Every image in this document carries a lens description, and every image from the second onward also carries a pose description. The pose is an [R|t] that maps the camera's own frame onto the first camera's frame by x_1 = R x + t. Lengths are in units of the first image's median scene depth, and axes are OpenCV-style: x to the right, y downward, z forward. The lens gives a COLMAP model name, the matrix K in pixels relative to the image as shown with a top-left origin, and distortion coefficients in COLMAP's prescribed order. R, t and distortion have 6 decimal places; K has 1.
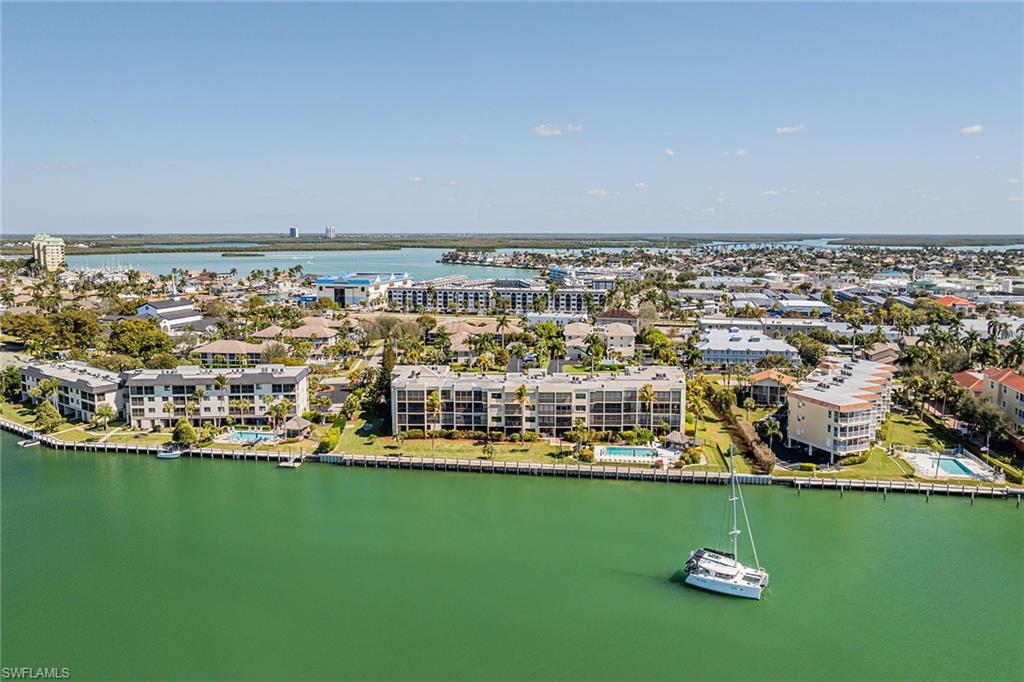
lens RADIAL K [[716.8, 0, 512.0], [0, 716.8, 341.0], [0, 0, 1]] dist [-0.014936, -0.007155]
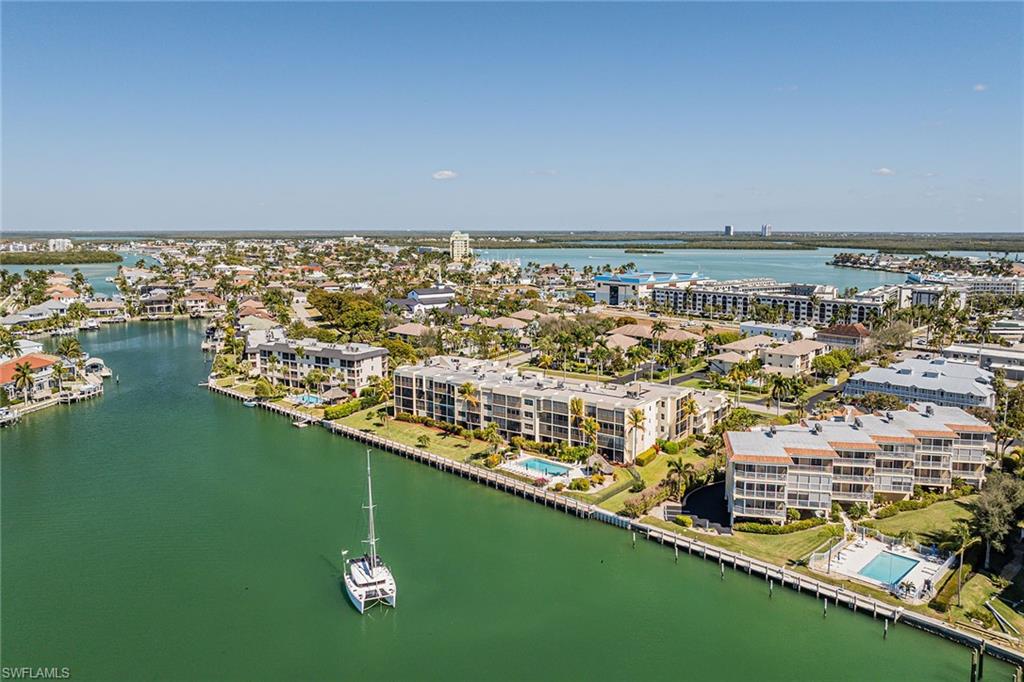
lens RADIAL K [[727.5, 0, 511.2], [0, 727.5, 336.1], [0, 0, 1]] dist [-0.016870, 0.000280]
pose [[0.823332, 0.084203, -0.561279, 0.578085], [-0.087360, 0.995950, 0.021265, -0.028784], [0.560796, 0.031525, 0.827354, 0.160098]]
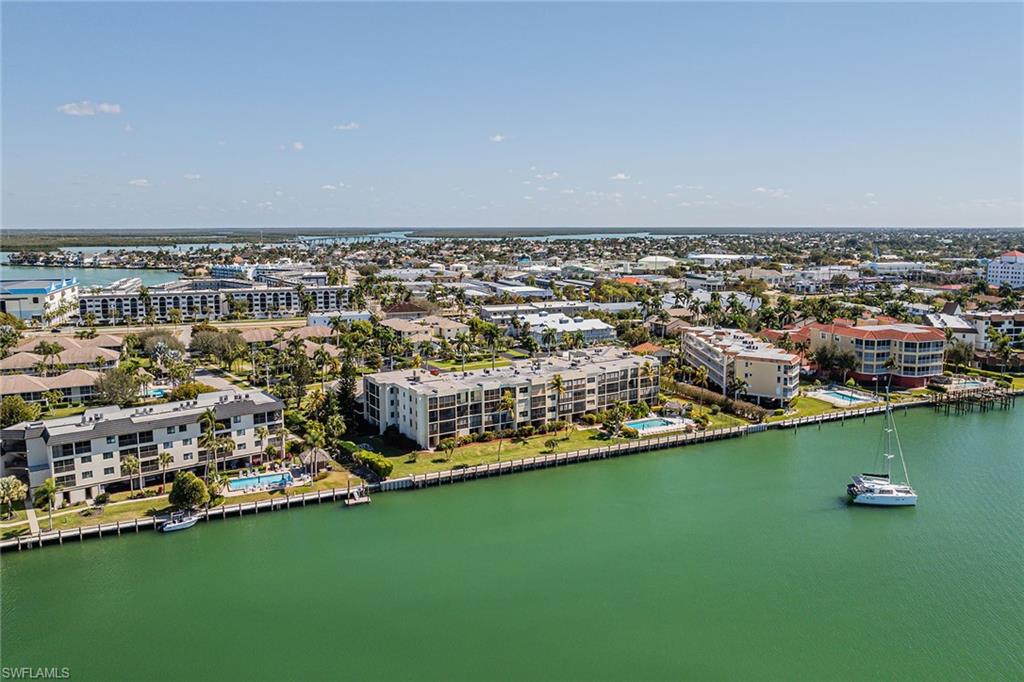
lens RADIAL K [[727.5, 0, 511.2], [0, 727.5, 336.1], [0, 0, 1]] dist [-0.016870, 0.000280]
pose [[0.832145, -0.085747, 0.547889, -0.536014], [0.086391, 0.995956, 0.024659, -0.021280], [-0.547788, 0.026813, 0.836187, 0.165779]]
